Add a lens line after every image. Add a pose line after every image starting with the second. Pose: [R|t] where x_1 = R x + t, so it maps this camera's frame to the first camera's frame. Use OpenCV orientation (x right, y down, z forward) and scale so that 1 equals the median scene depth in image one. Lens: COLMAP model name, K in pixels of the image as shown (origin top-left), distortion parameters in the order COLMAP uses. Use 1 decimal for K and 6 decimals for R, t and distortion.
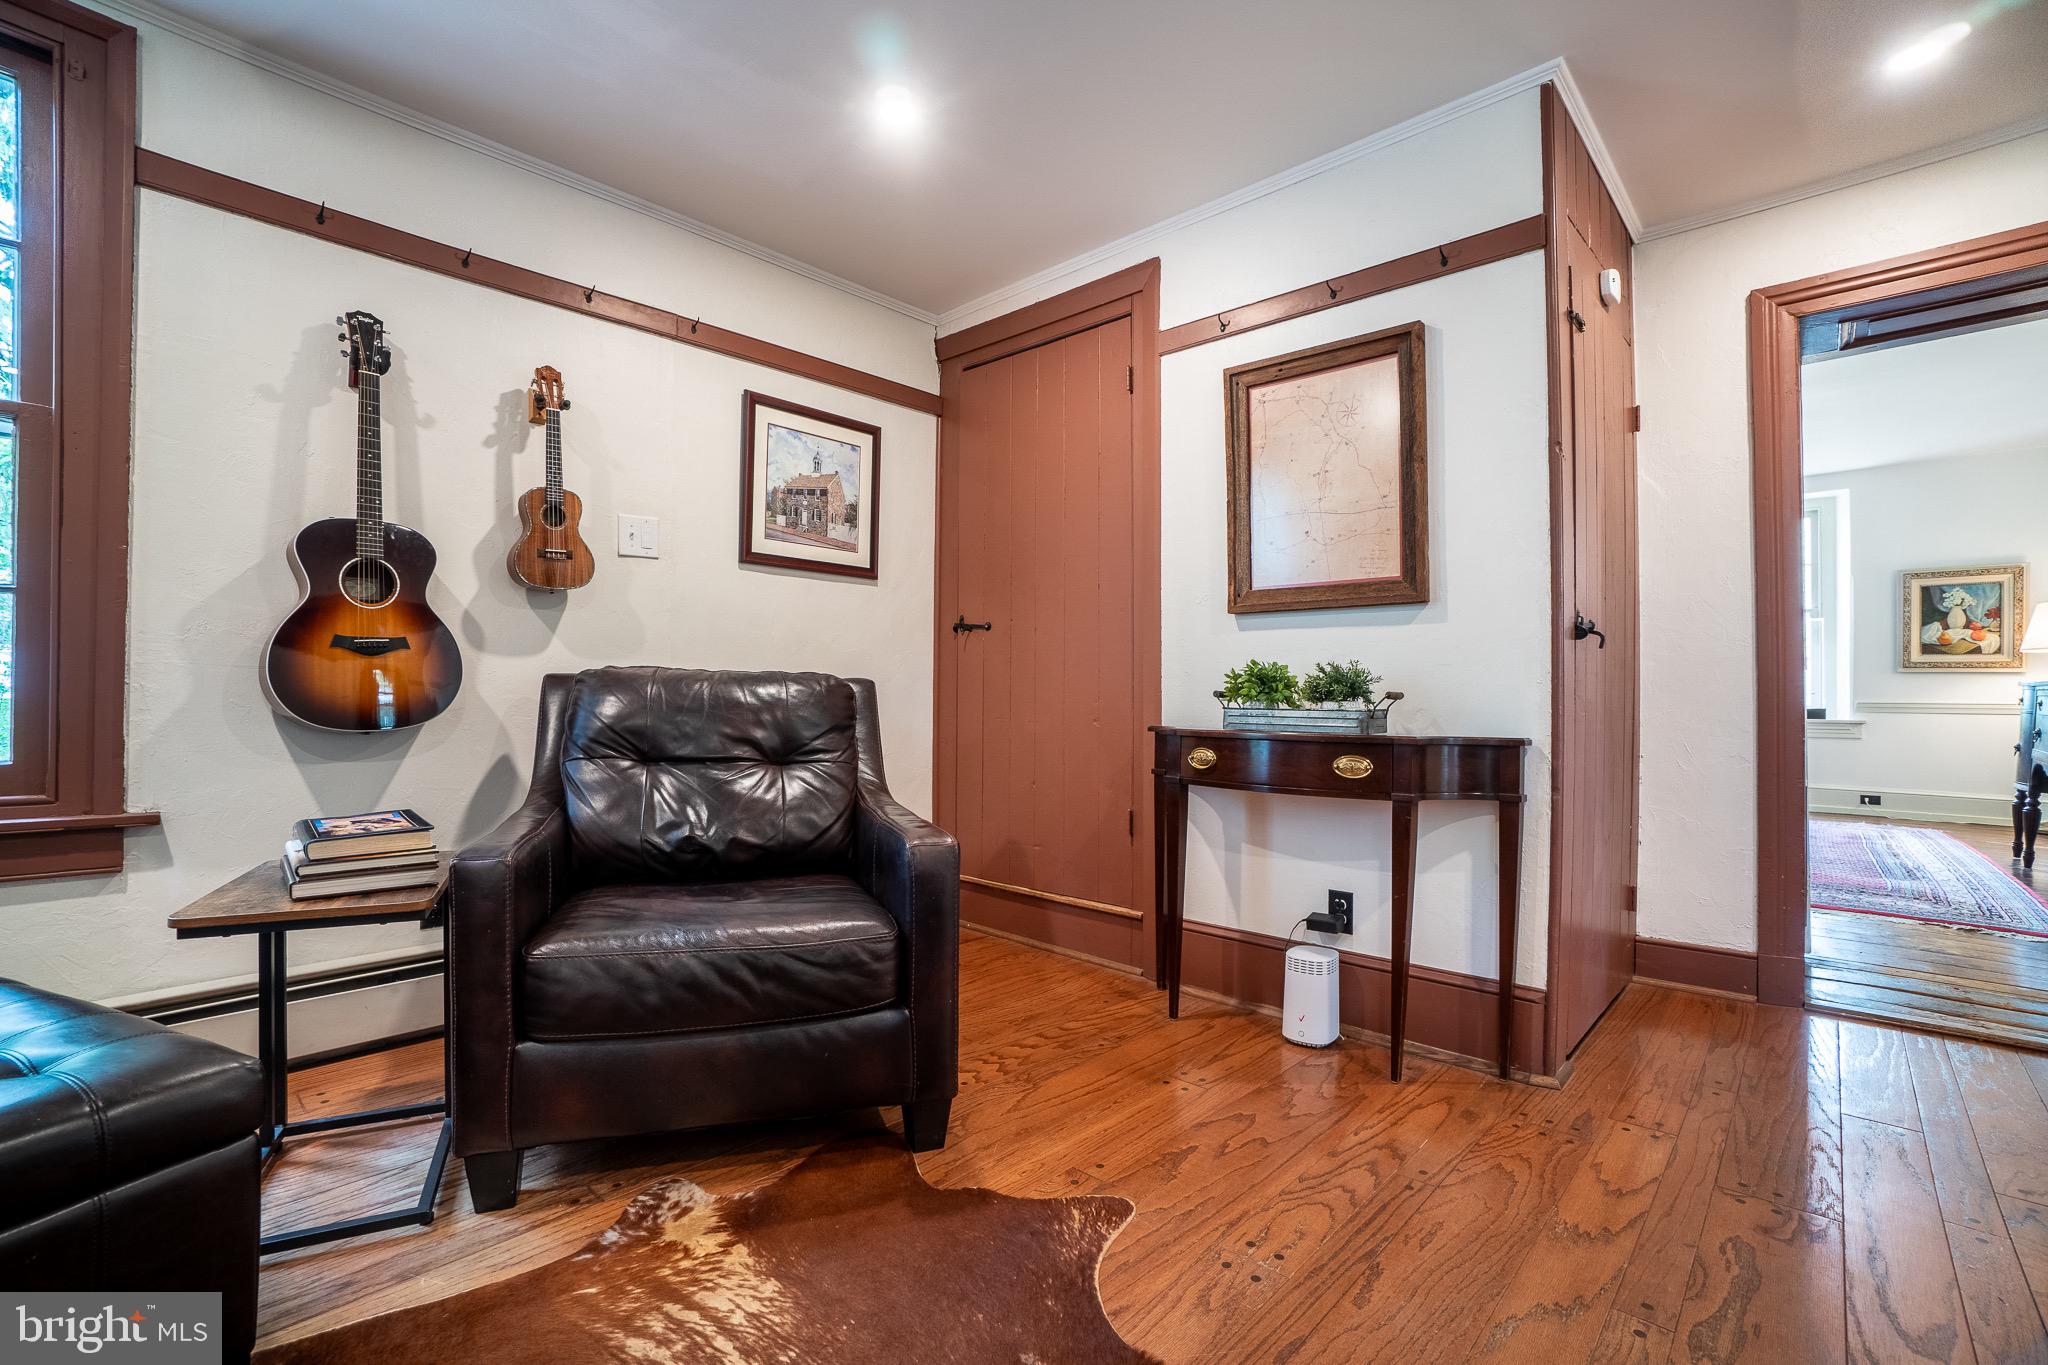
lens RADIAL K [[920.0, 0, 1024.0], [0, 920.0, 682.5], [0, 0, 1]] dist [-0.035160, 0.000458]
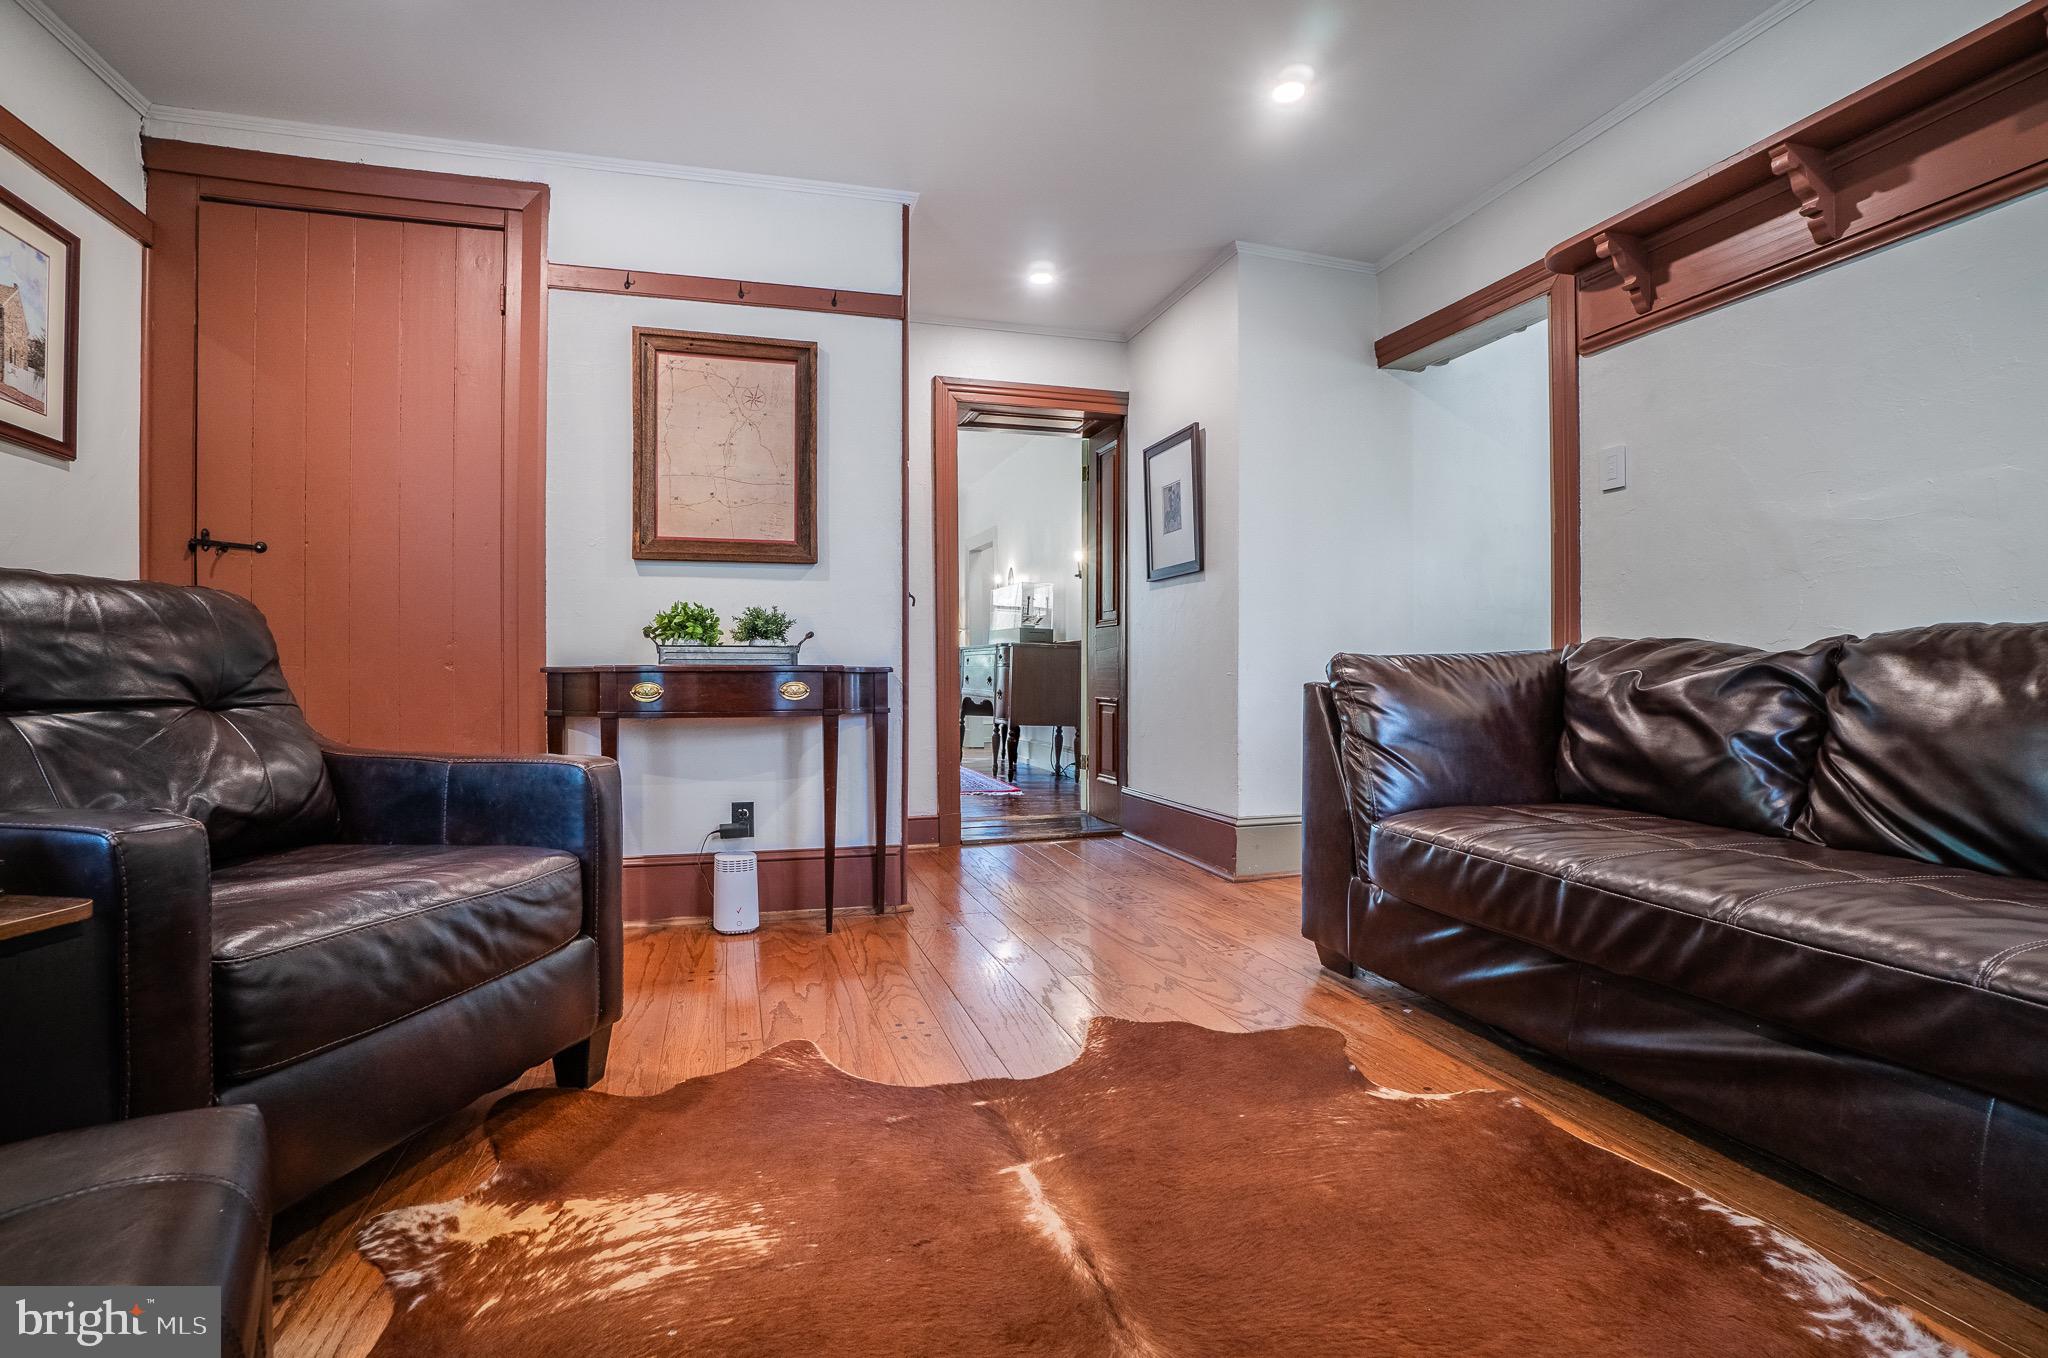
lens RADIAL K [[927.6, 0, 1025.3], [0, 927.6, 651.0], [0, 0, 1]] dist [-0.015591, 0.000773]
pose [[0.515802, 0.007106, 0.856678, -0.535686], [-0.002702, 0.999974, -0.006668, 0.043885], [-0.856703, 0.001125, 0.515808, 0.077436]]
